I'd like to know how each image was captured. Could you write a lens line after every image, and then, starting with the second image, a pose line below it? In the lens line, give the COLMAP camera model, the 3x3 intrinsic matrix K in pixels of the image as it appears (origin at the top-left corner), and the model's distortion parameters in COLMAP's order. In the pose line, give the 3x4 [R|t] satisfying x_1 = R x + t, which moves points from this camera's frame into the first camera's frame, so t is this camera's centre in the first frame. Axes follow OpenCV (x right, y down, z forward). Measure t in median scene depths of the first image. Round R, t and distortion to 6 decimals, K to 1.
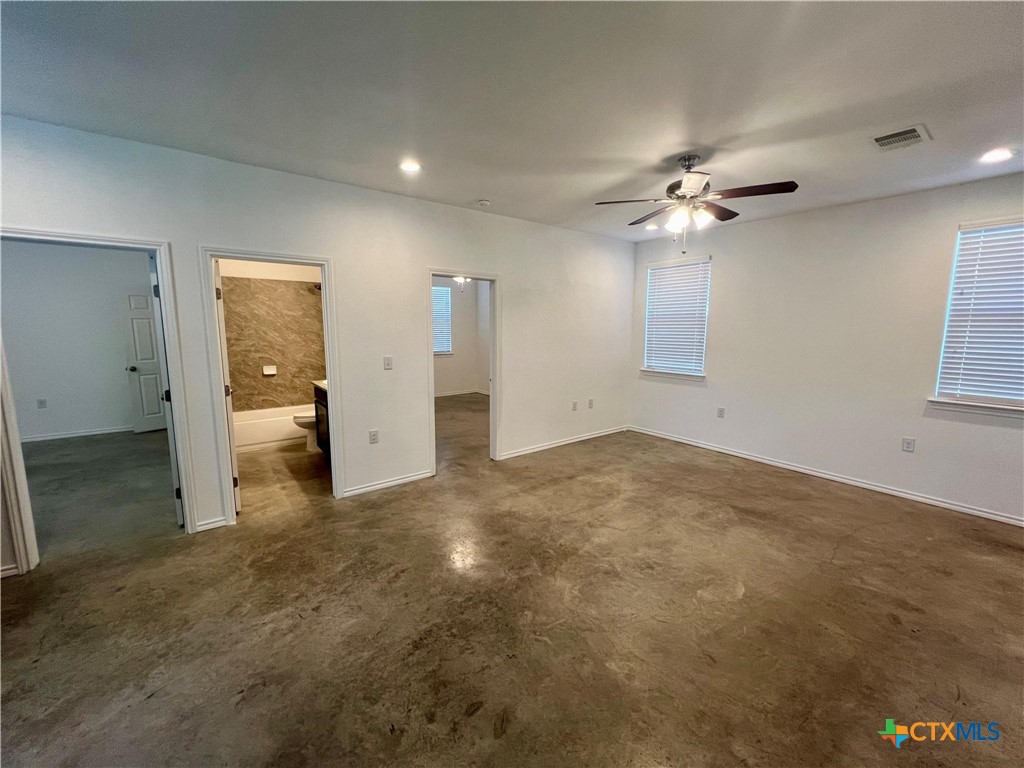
lens RADIAL K [[410.4, 0, 510.4], [0, 410.4, 381.8], [0, 0, 1]] dist [-0.001855, 0.000651]
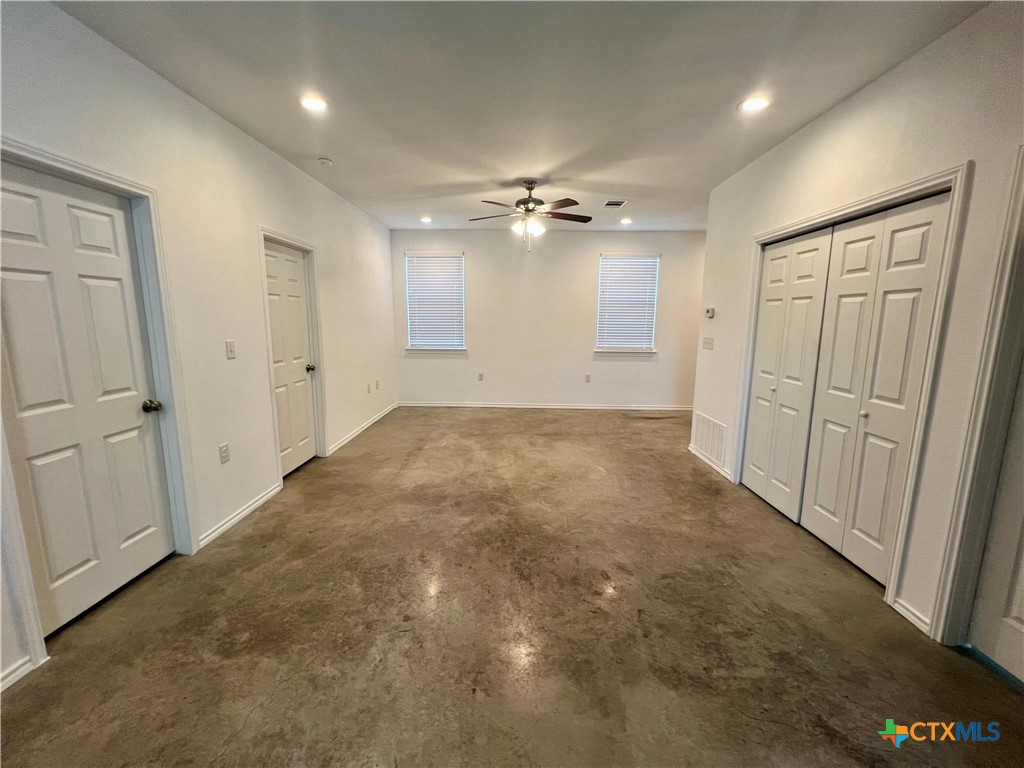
lens RADIAL K [[410.4, 0, 510.4], [0, 410.4, 381.8], [0, 0, 1]] dist [-0.001855, 0.000651]
pose [[0.623754, -0.121008, 0.772197, -0.657771], [0.100782, 0.992148, 0.074068, 0.007779], [-0.775096, 0.031623, 0.631052, 0.181867]]
